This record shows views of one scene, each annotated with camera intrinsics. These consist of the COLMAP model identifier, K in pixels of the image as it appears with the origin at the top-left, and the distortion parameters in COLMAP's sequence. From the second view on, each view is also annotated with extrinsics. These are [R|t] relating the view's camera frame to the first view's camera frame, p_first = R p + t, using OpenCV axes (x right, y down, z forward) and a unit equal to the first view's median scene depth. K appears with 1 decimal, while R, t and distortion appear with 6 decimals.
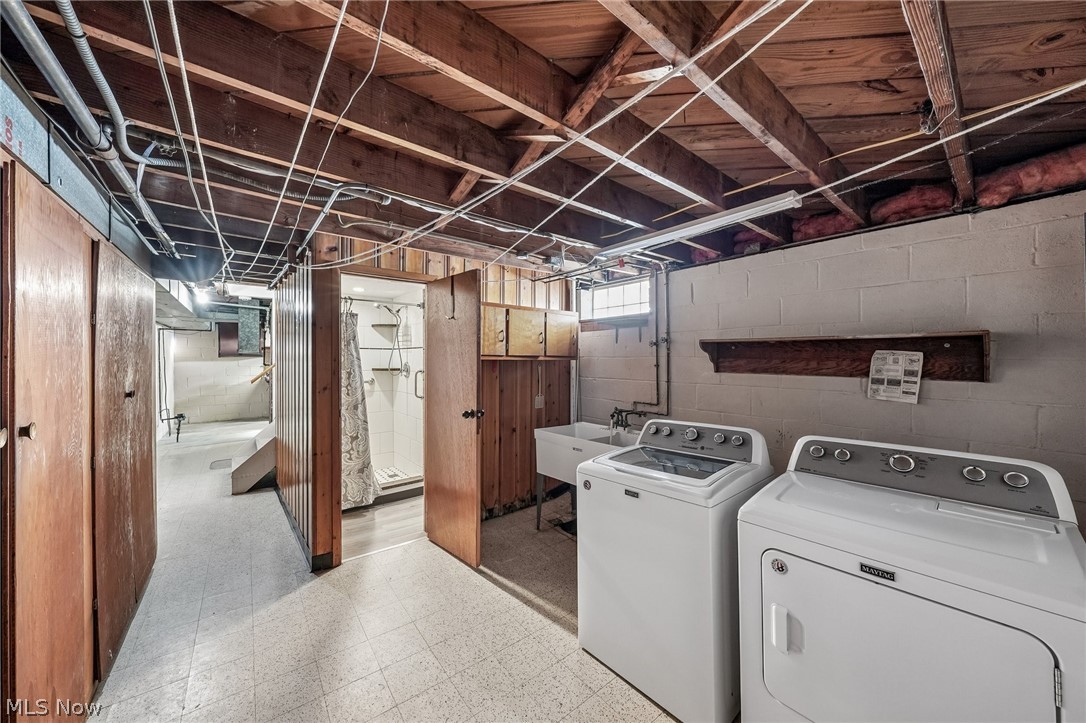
lens RADIAL K [[378.4, 0, 535.2], [0, 378.4, 355.5], [0, 0, 1]] dist [0.000039, -0.000033]
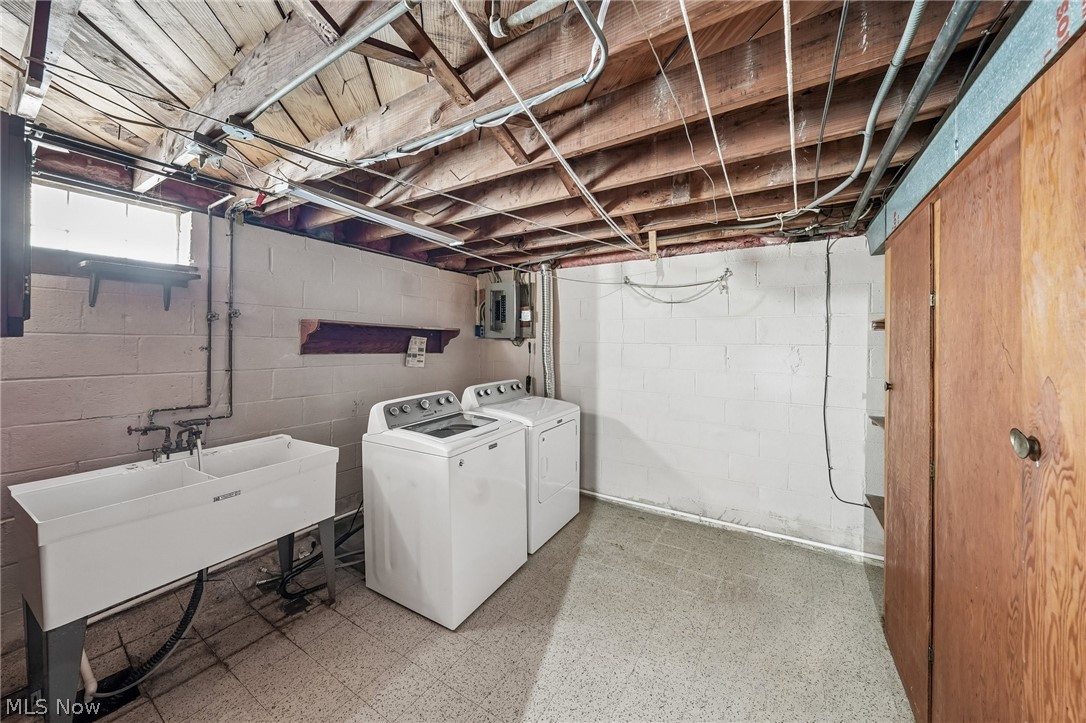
lens RADIAL K [[378.4, 0, 535.2], [0, 378.4, 355.5], [0, 0, 1]] dist [0.000039, -0.000033]
pose [[-0.320880, -0.029638, 0.946656, -0.695172], [-0.015045, 0.999544, 0.026194, 0.016973], [-0.947000, -0.005838, -0.321179, 0.897880]]
